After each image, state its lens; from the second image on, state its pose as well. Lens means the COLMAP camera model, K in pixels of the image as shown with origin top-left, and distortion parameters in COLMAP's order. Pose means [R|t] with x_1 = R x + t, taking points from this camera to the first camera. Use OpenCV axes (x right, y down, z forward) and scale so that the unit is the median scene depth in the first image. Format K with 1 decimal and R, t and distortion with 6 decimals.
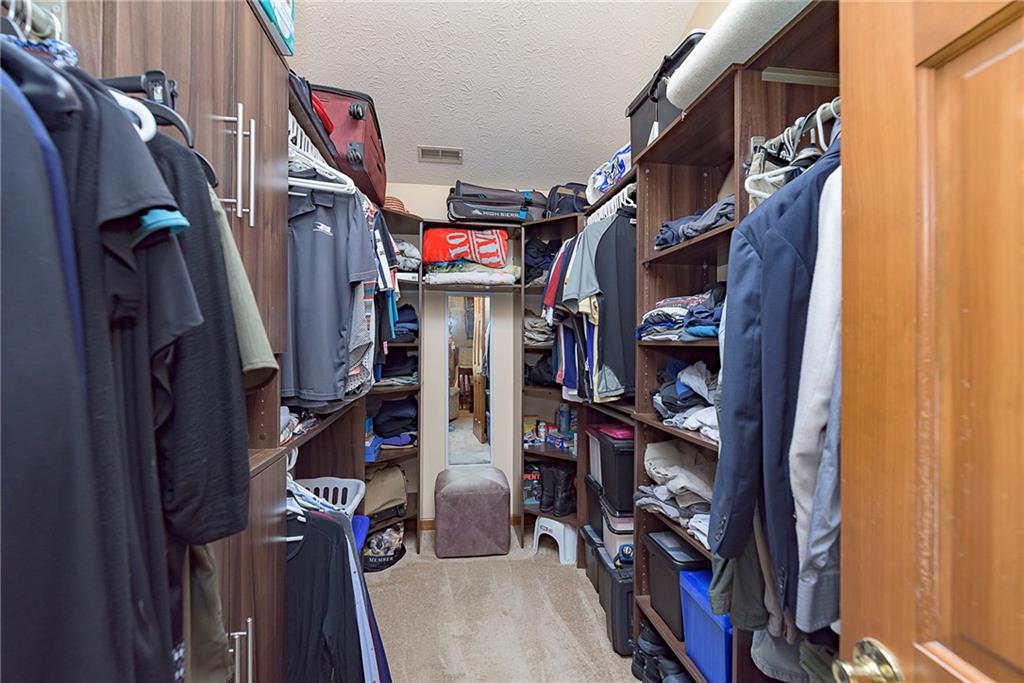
lens RADIAL K [[438.5, 0, 508.6], [0, 438.5, 341.2], [0, 0, 1]] dist [-0.000970, -0.000203]
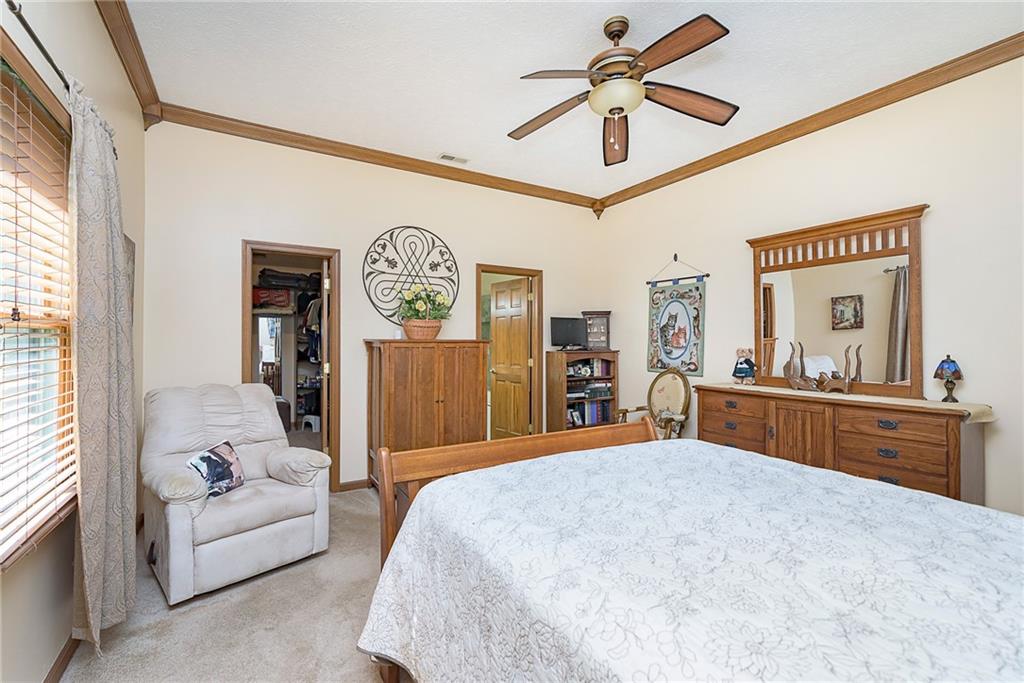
lens RADIAL K [[438.5, 0, 508.6], [0, 438.5, 341.2], [0, 0, 1]] dist [-0.000970, -0.000203]
pose [[0.920867, 0.000905, 0.389875, 0.158580], [-0.002650, 0.999989, 0.003940, -0.004218], [-0.389867, -0.004661, 0.920859, -1.532702]]
